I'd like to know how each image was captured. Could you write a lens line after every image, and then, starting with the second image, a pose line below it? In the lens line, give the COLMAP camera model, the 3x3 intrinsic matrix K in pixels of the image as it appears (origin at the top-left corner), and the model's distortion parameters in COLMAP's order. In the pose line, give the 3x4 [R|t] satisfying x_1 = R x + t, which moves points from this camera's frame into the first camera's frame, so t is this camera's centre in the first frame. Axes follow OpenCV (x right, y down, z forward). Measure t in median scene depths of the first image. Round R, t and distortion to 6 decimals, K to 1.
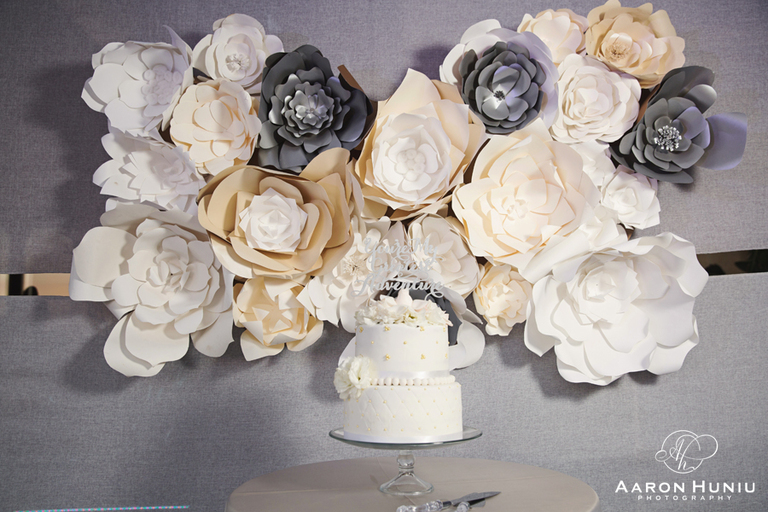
lens RADIAL K [[625.9, 0, 384.0], [0, 625.9, 256.0], [0, 0, 1]] dist [-0.076354, 0.114268]
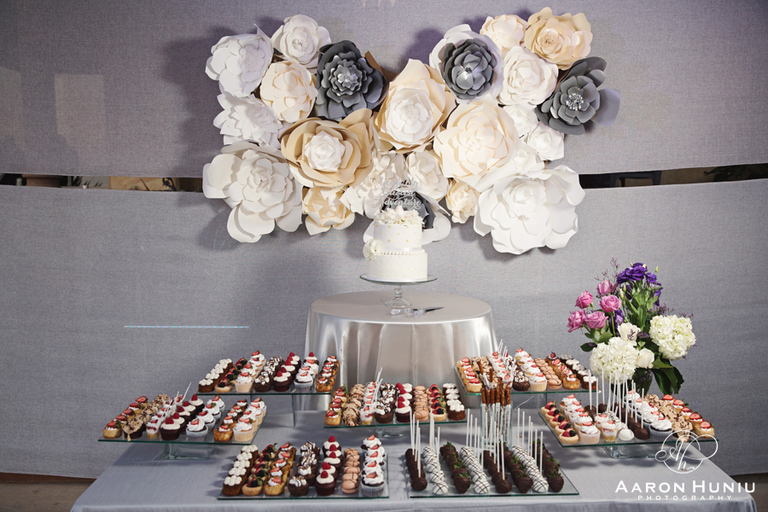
lens RADIAL K [[685.3, 0, 384.0], [0, 685.3, 256.0], [0, 0, 1]] dist [-0.000603, -0.000429]
pose [[0.999402, 0.026543, -0.022157, 0.025830], [-0.020401, 0.970080, 0.241929, -0.225442], [0.027915, -0.241332, 0.970041, -0.803292]]
